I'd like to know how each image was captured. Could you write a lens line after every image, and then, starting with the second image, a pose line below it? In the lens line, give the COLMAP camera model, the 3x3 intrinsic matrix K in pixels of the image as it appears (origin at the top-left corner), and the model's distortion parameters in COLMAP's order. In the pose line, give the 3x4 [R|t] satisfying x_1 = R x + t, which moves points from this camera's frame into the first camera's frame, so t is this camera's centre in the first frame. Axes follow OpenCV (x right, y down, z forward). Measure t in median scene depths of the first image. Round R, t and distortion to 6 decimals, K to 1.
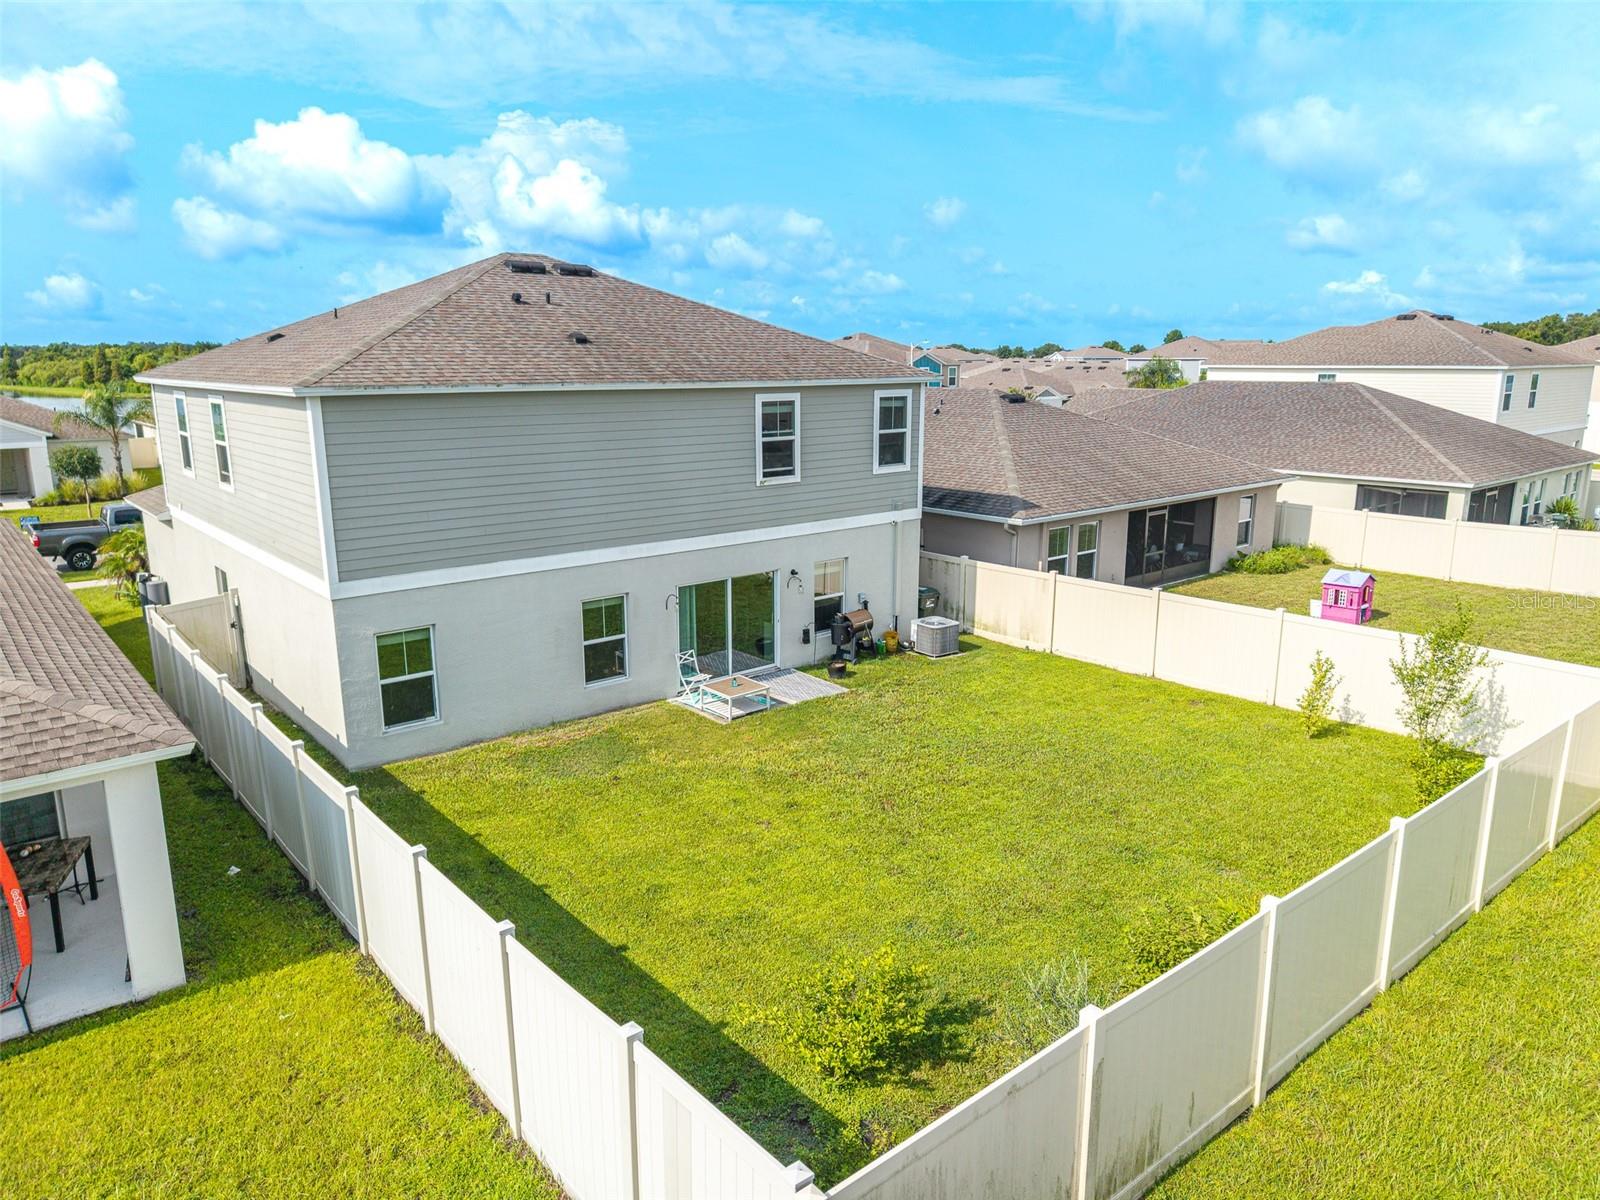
lens RADIAL K [[1057.2, 0, 800.0], [0, 1057.2, 600.0], [0, 0, 1]] dist [0.055354, -0.069283]
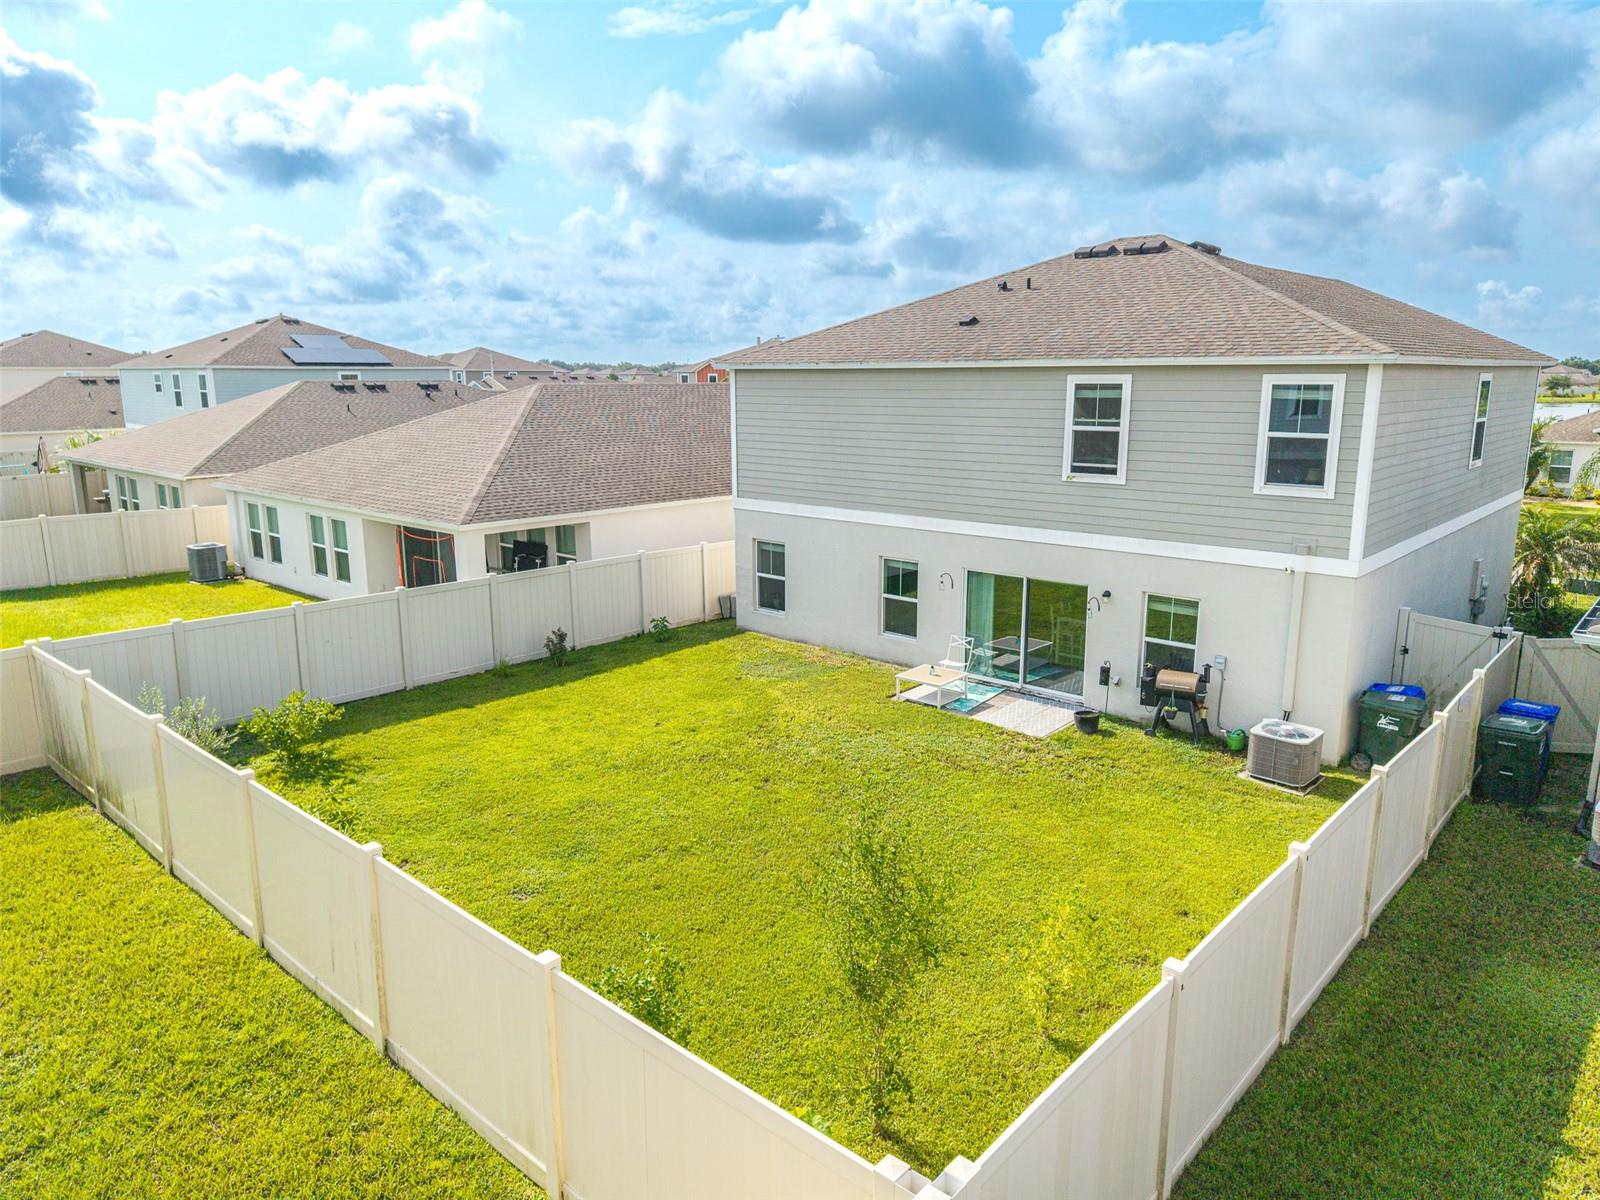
lens RADIAL K [[1068.6, 0, 806.2], [0, 1068.6, 594.1], [0, 0, 1]] dist [0.055102, -0.072810]
pose [[0.146271, 0.202990, -0.968194, 0.812633], [-0.220717, 0.960746, 0.168083, -0.121685], [0.964307, 0.189112, 0.185333, 0.661655]]
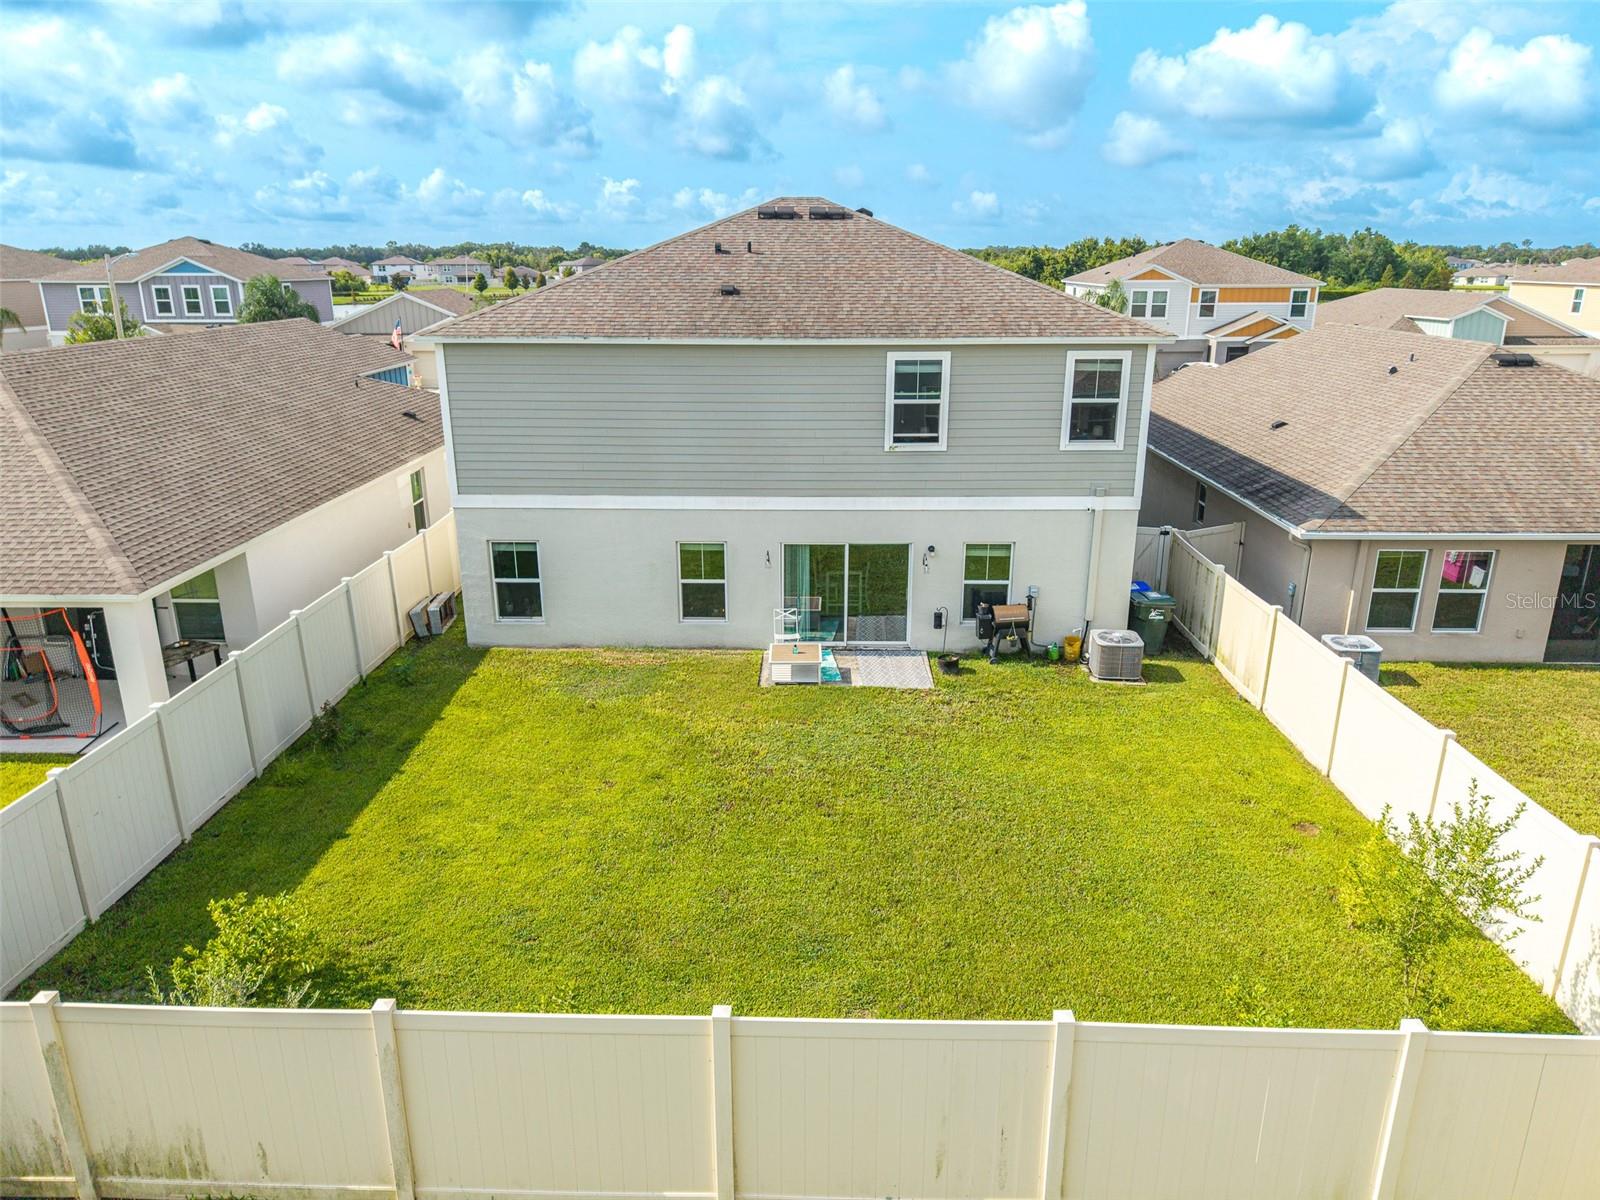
lens RADIAL K [[1068.6, 0, 806.2], [0, 1068.6, 594.1], [0, 0, 1]] dist [0.055102, -0.072810]
pose [[0.753245, 0.196419, -0.627728, 0.531526], [-0.146671, 0.980499, 0.130805, -0.098632], [0.641179, -0.006459, 0.767364, 0.234293]]
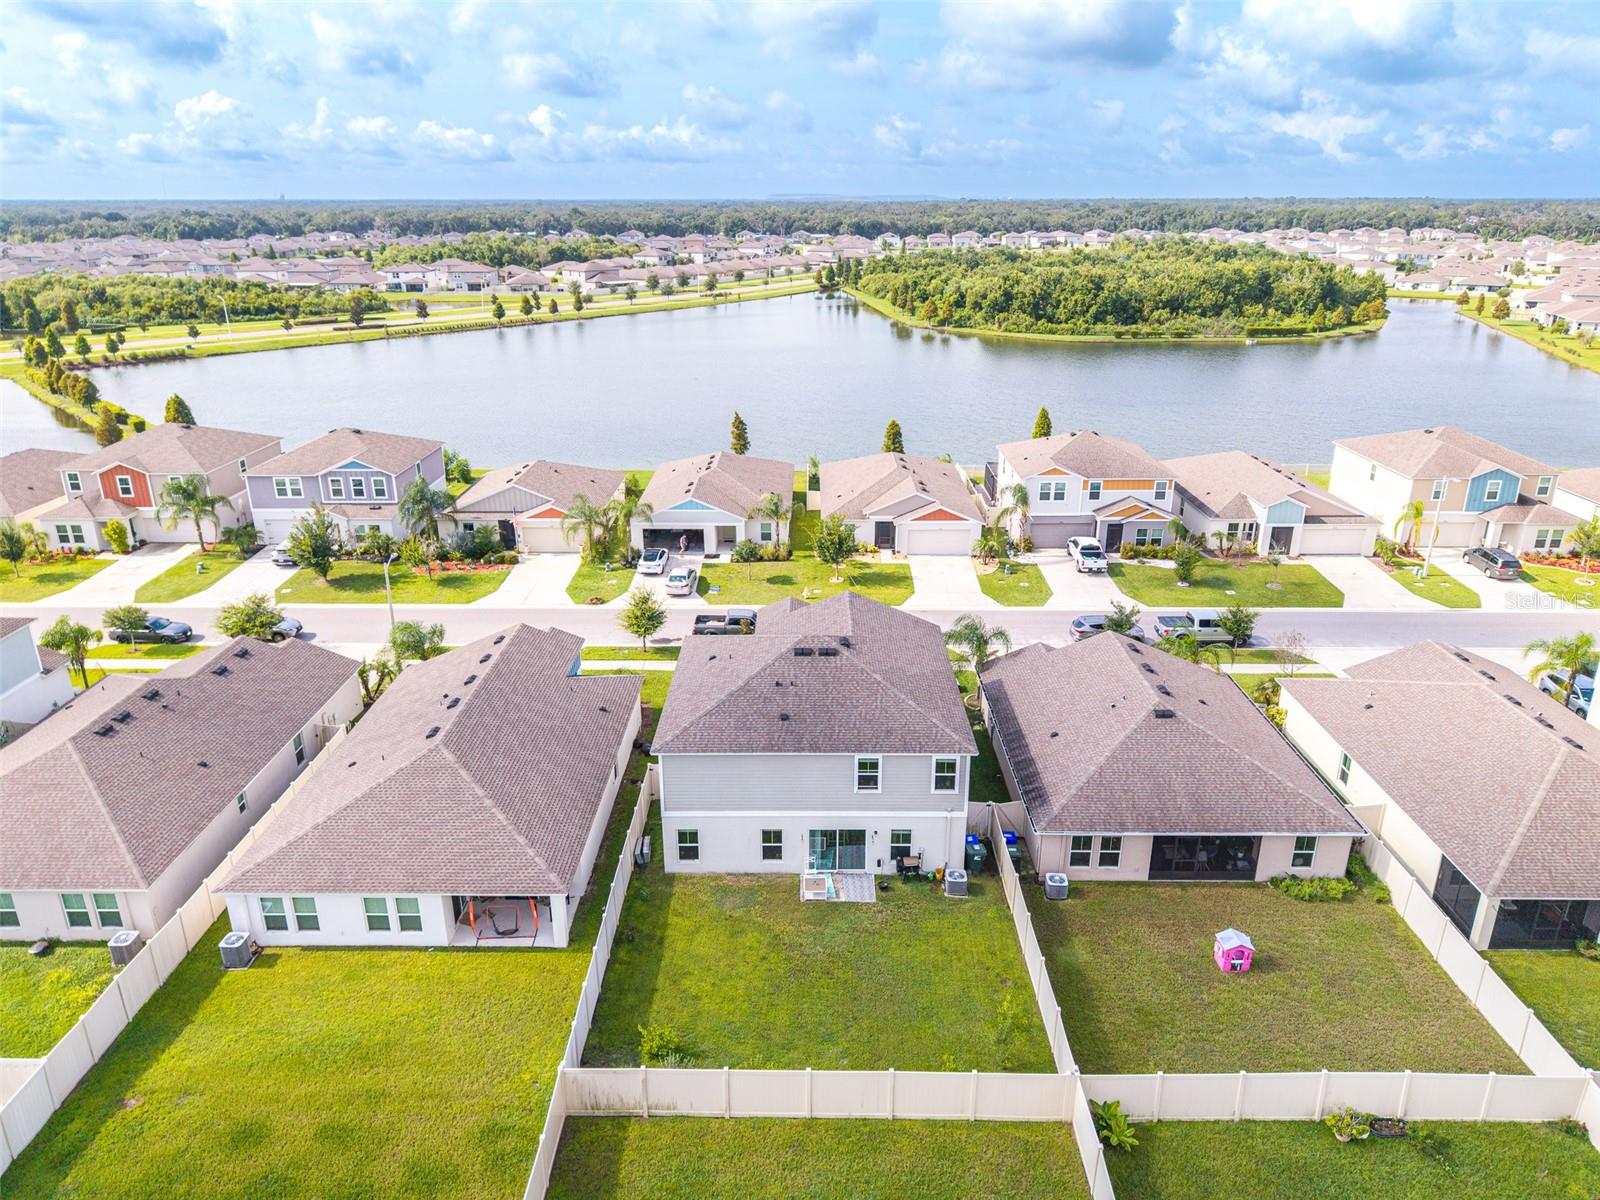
lens RADIAL K [[1087.8, 0, 804.7], [0, 1087.8, 561.6], [0, 0, 1]] dist [0.102857, -0.278376]
pose [[0.760558, 0.209189, -0.614648, 1.144894], [-0.144152, 0.977453, 0.154293, -0.895785], [0.633066, -0.028746, 0.773564, -0.748144]]
